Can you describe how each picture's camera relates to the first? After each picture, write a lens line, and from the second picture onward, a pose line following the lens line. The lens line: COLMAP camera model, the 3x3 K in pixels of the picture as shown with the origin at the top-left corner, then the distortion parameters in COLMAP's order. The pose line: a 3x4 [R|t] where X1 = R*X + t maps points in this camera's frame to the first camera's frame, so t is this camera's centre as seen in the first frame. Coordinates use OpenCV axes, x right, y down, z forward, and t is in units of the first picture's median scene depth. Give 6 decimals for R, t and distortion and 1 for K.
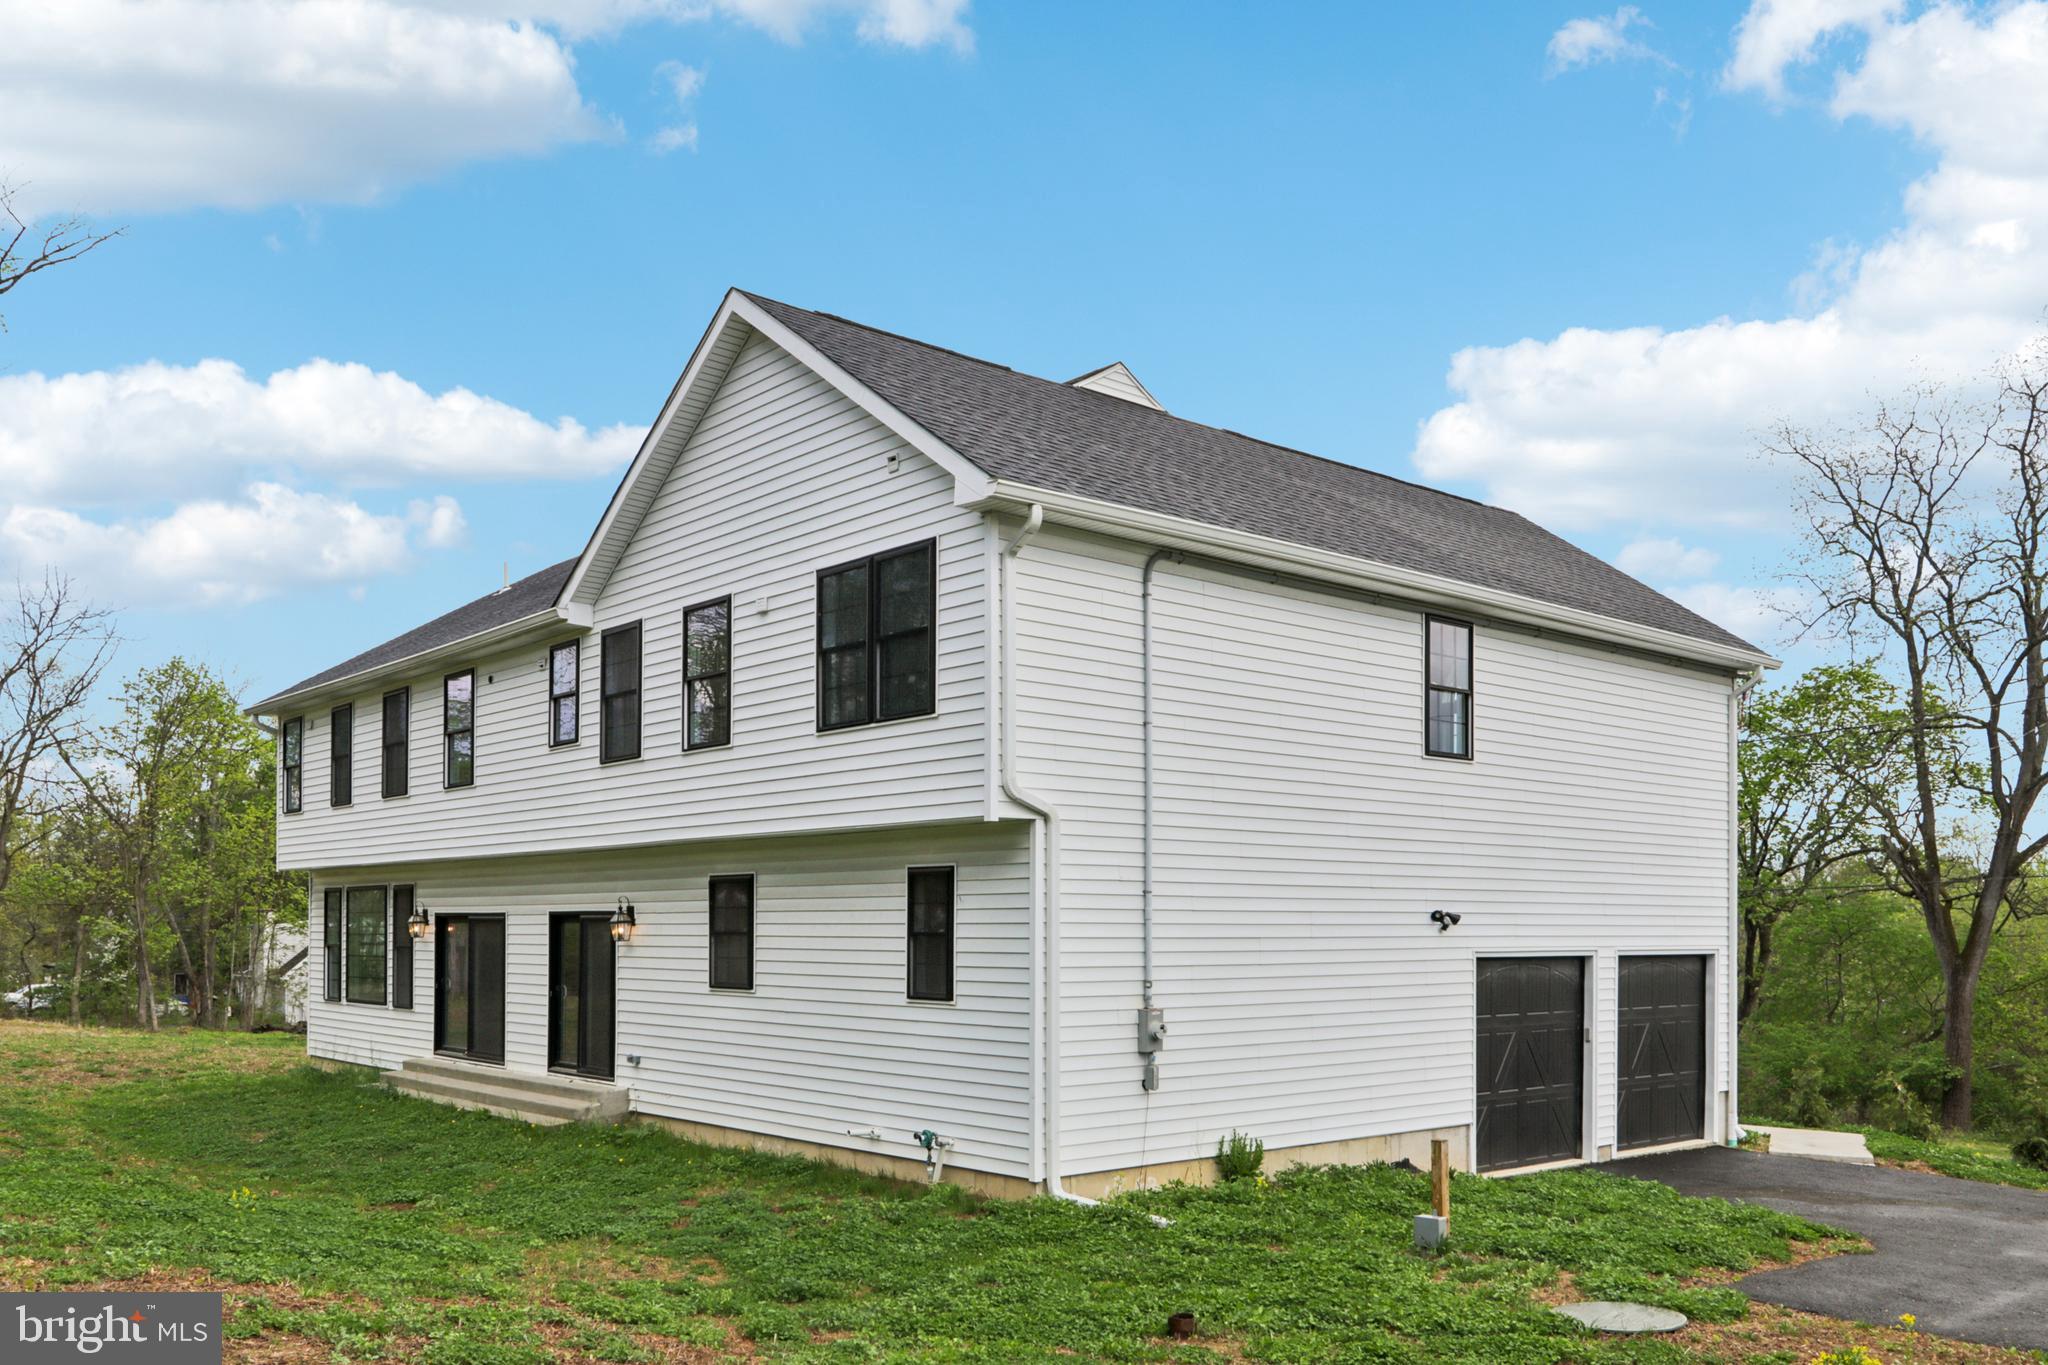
lens RADIAL K [[1675.9, 0, 1023.5], [0, 1675.9, 915.9], [0, 0, 1]] dist [-0.002123, 0.004269]
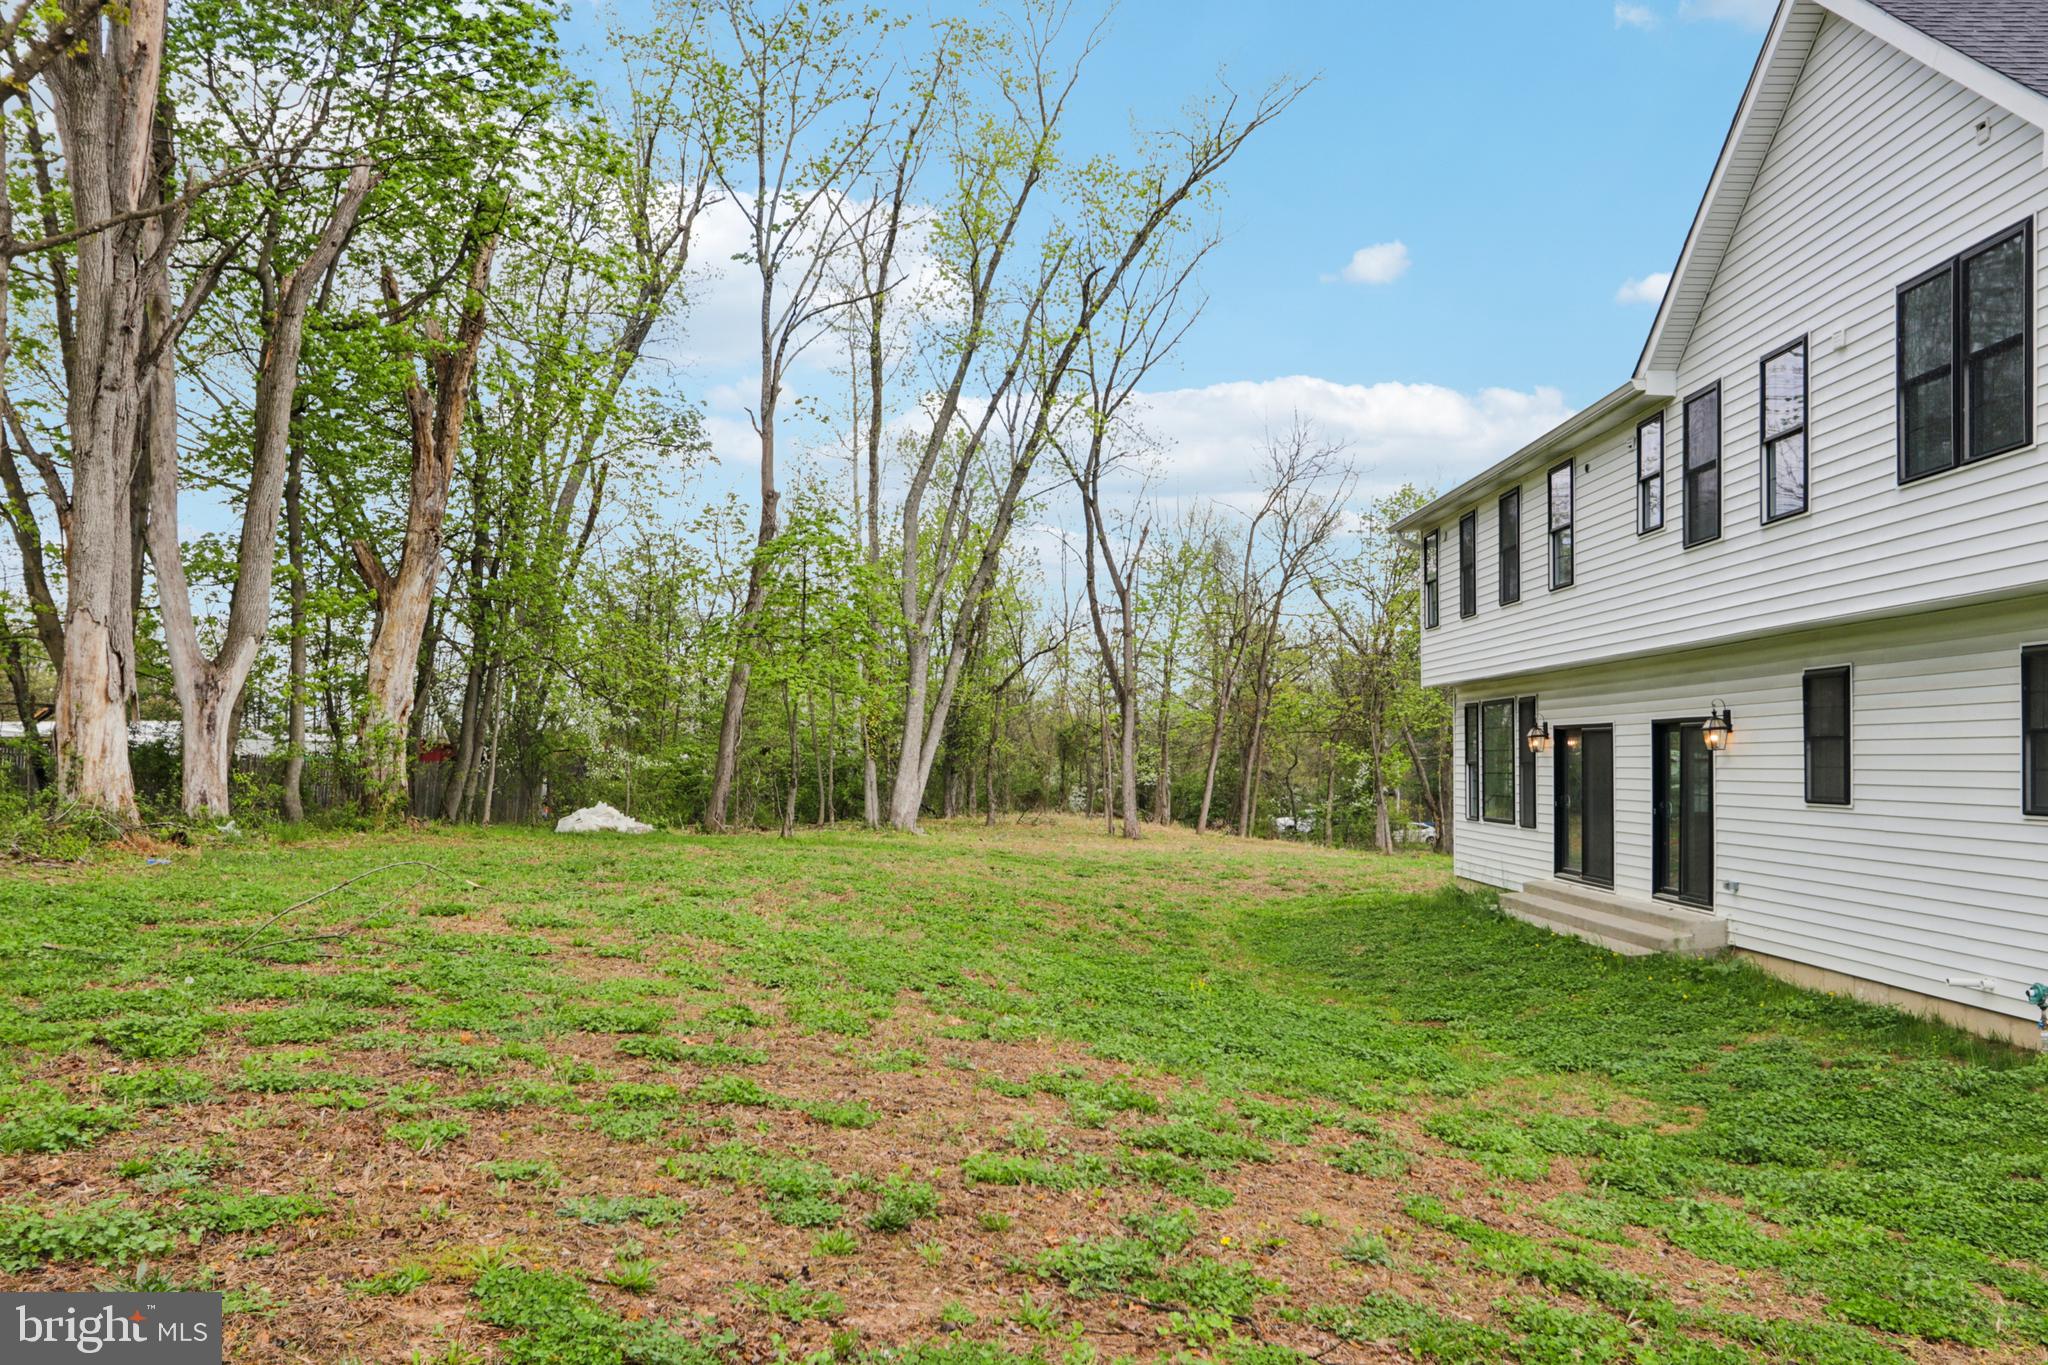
lens RADIAL K [[1824.2, 0, 1023.8], [0, 1824.2, 757.7], [0, 0, 1]] dist [0.005818, 0.022163]
pose [[0.762826, -0.009496, -0.646534, 0.099737], [0.015151, 0.999880, 0.003191, 0.010142], [0.646426, -0.012230, 0.762878, 0.037813]]
